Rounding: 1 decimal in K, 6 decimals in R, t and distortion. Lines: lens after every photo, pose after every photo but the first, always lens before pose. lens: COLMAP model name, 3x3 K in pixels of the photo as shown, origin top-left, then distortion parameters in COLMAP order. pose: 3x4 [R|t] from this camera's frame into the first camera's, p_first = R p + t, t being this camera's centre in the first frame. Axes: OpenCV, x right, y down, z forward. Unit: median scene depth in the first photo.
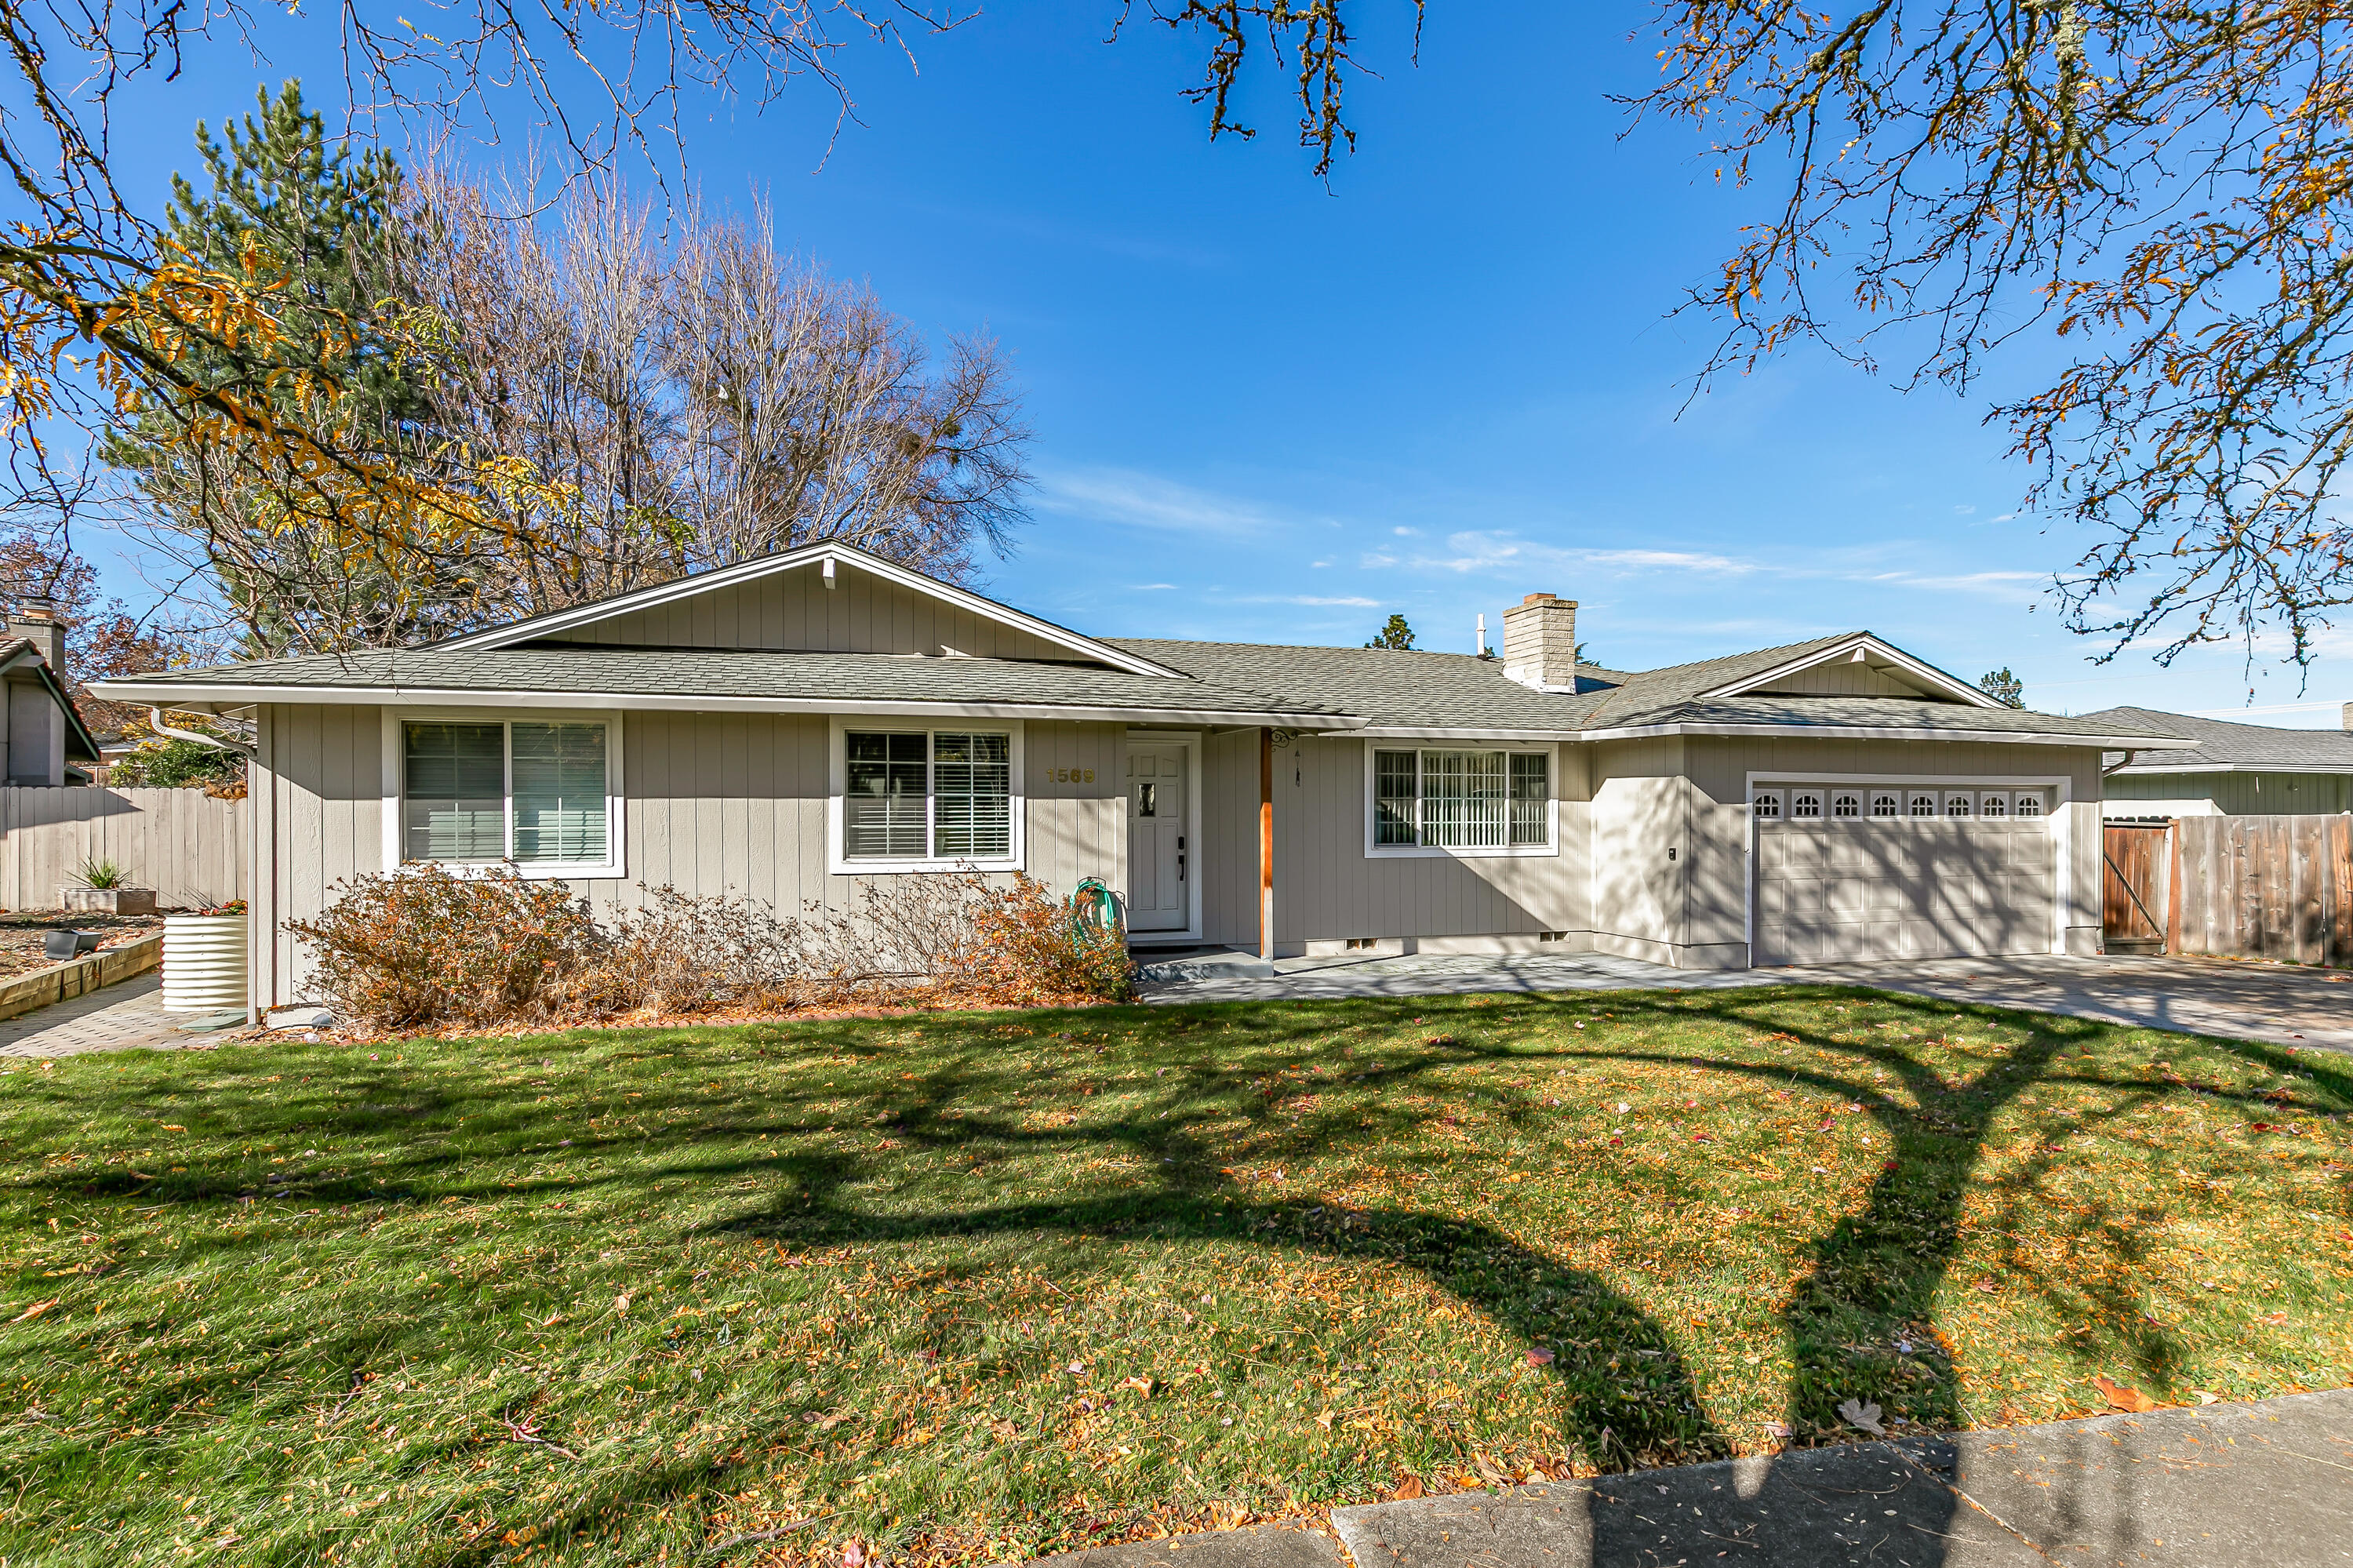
lens RADIAL K [[1089.1, 0, 1162.7], [0, 1089.1, 797.9], [0, 0, 1]] dist [0.013042, -0.002088]
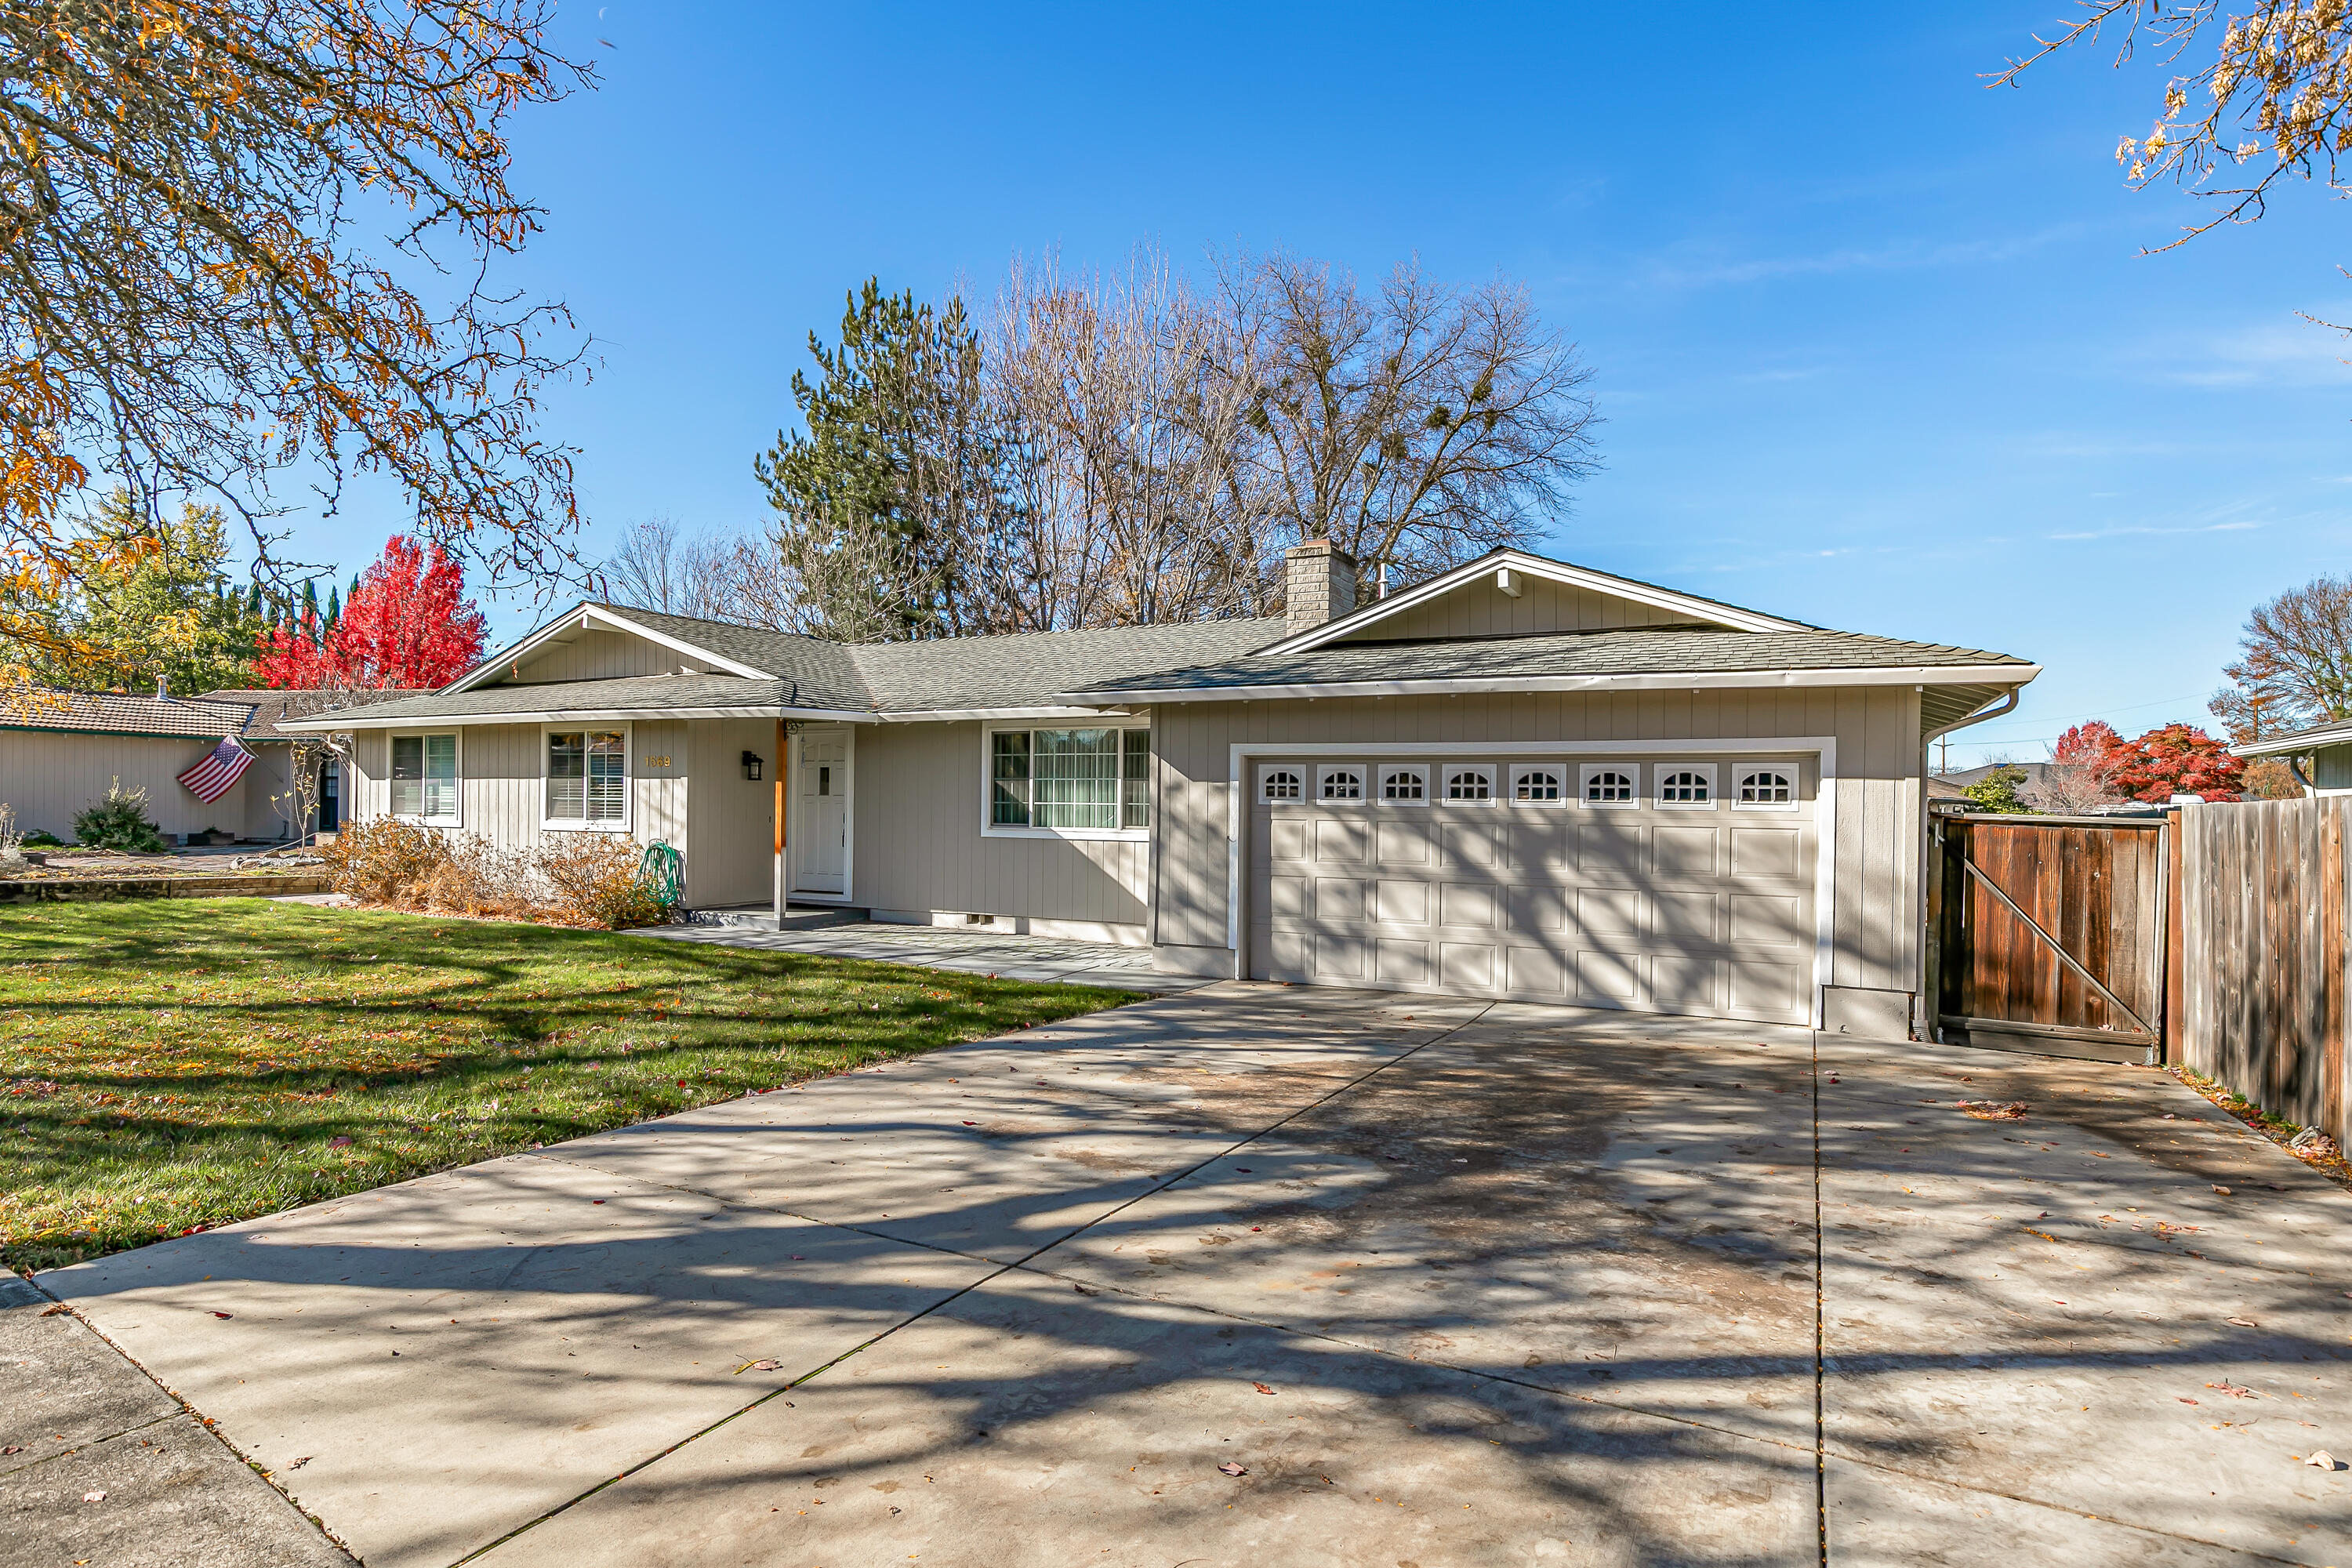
lens RADIAL K [[1206.0, 0, 1178.2], [0, 1206.0, 789.7], [0, 0, 1]] dist [0.008745, 0.001330]
pose [[0.735970, -0.001130, -0.677013, 1.094860], [-0.003857, 0.999975, -0.005861, 0.016536], [0.677003, 0.006924, 0.735948, 0.278198]]
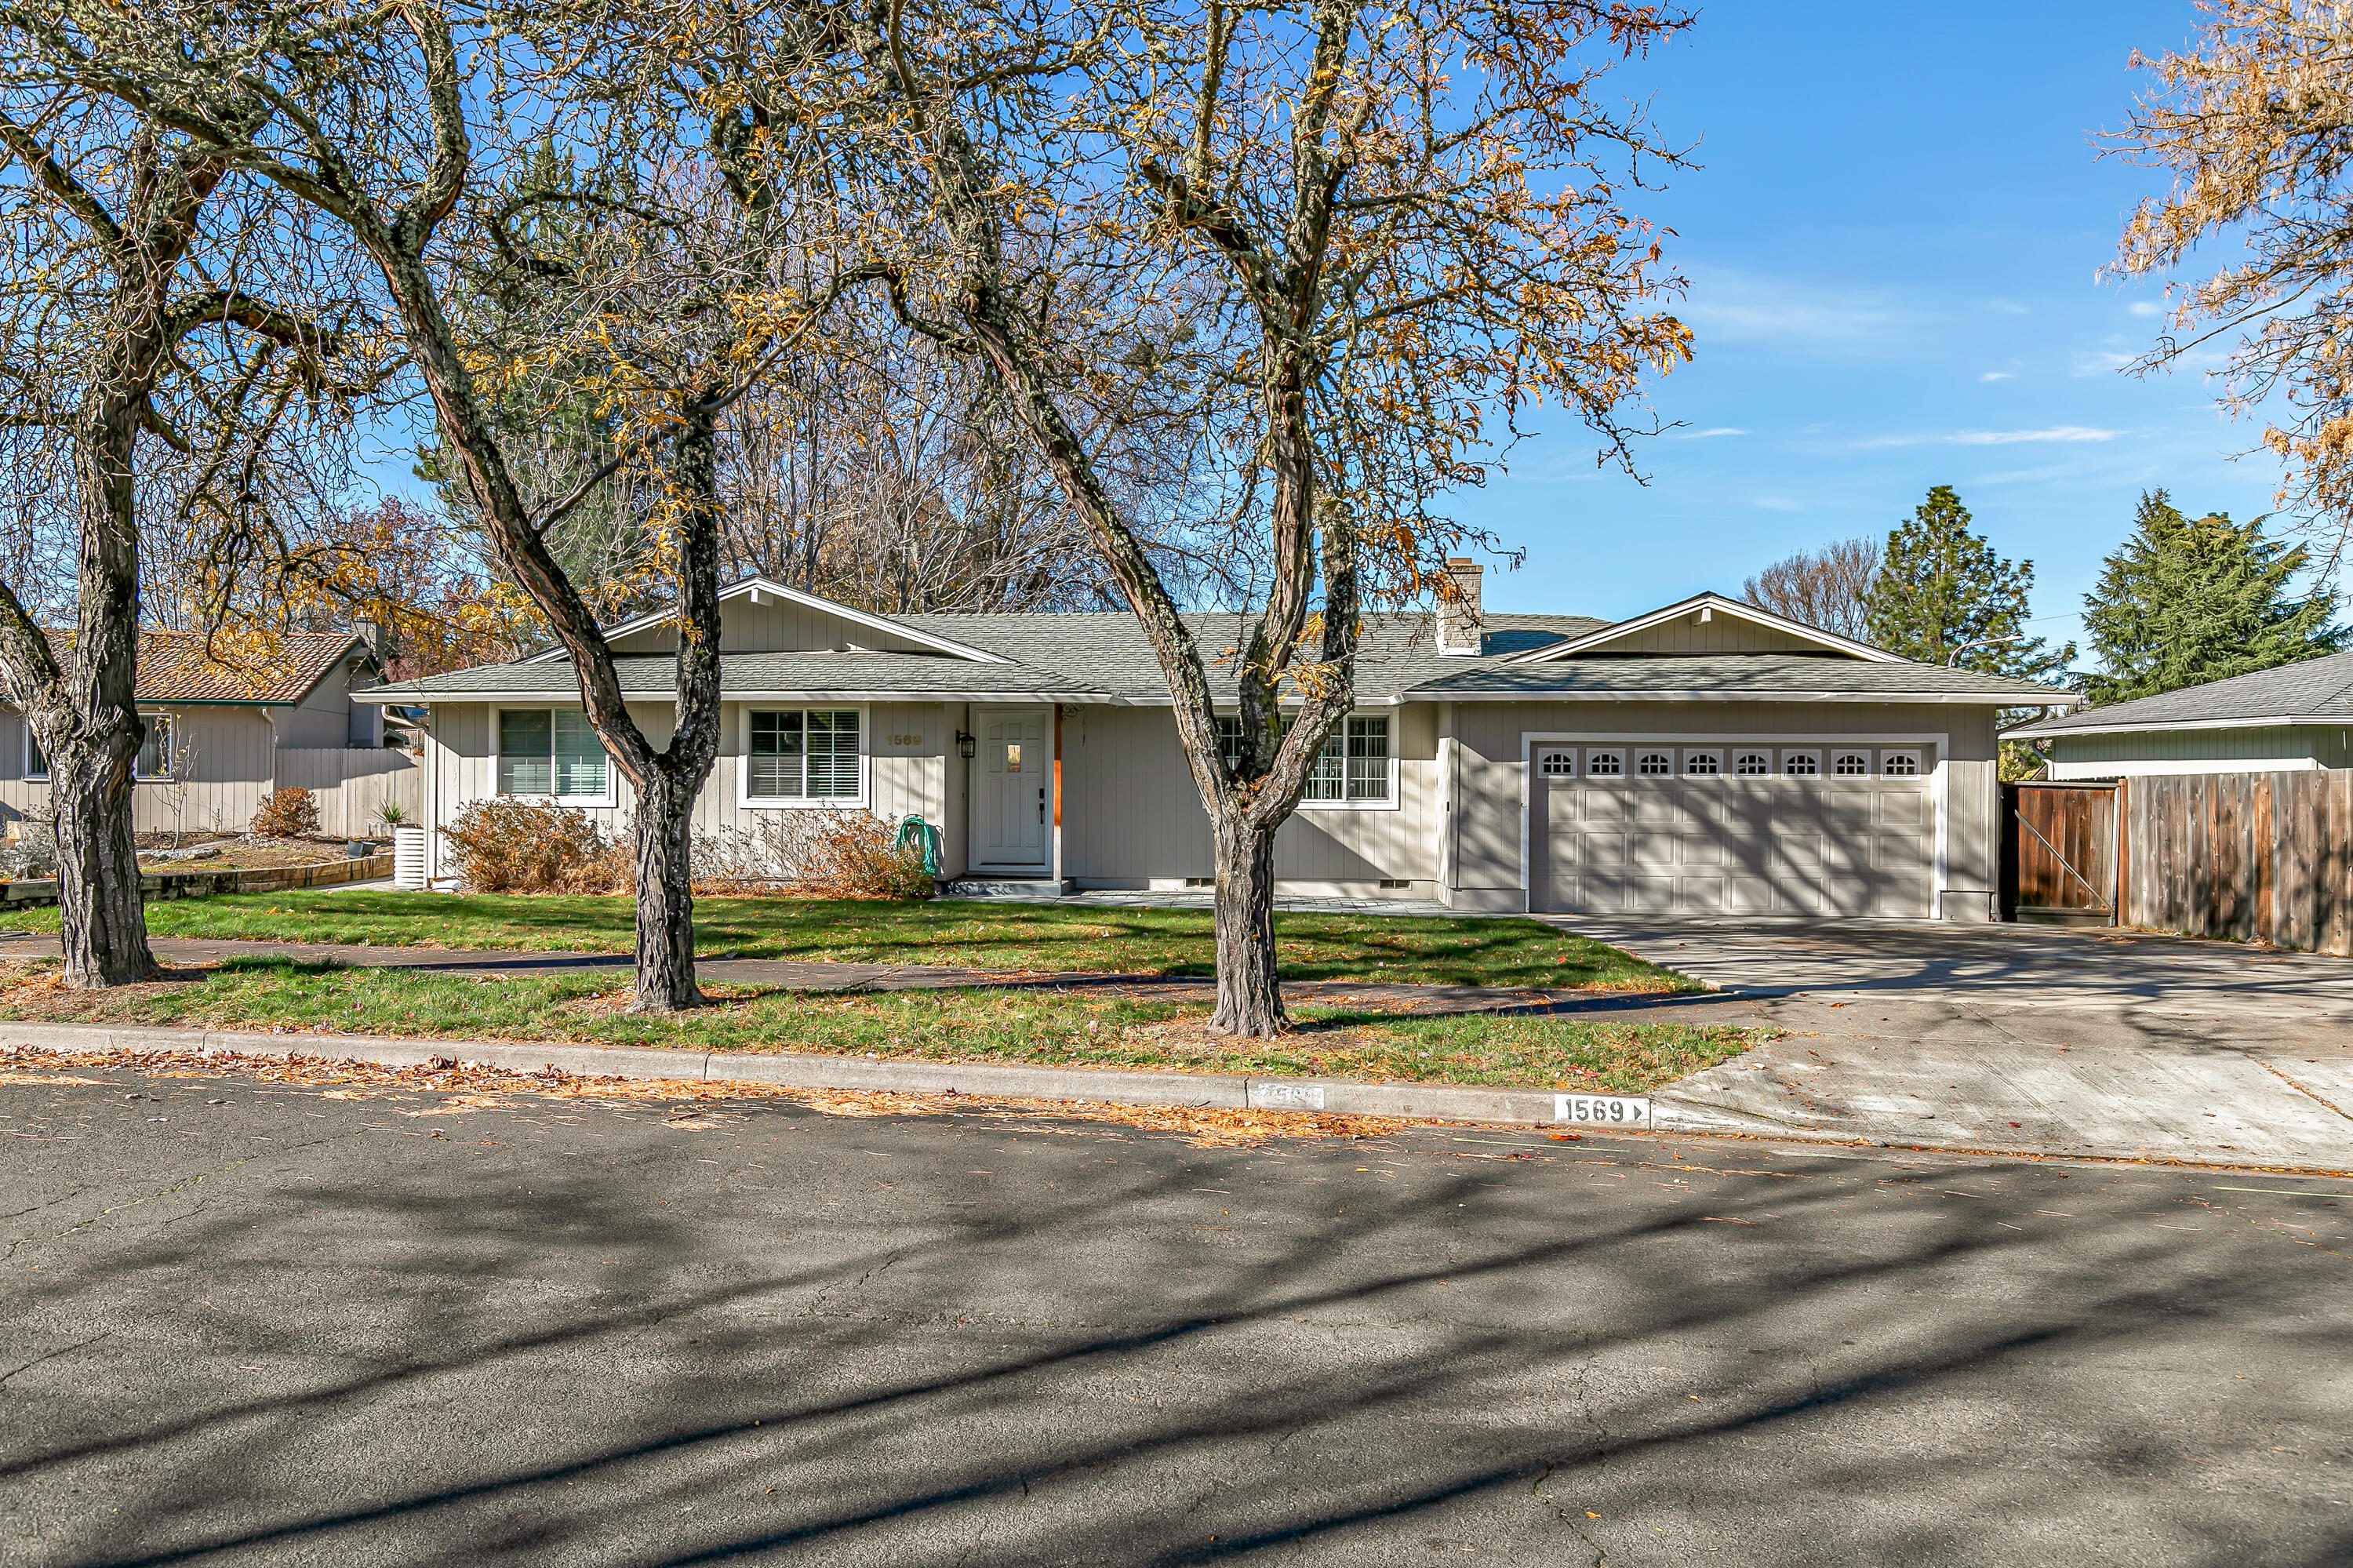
lens RADIAL K [[1593.0, 0, 1119.8], [0, 1593.0, 720.1], [0, 0, 1]] dist [-0.002127, 0.004134]
pose [[0.929770, -0.008935, -0.368033, 0.720605], [-0.000238, 0.999691, -0.024871, 0.003443], [0.368141, 0.023212, 0.929480, -0.604159]]
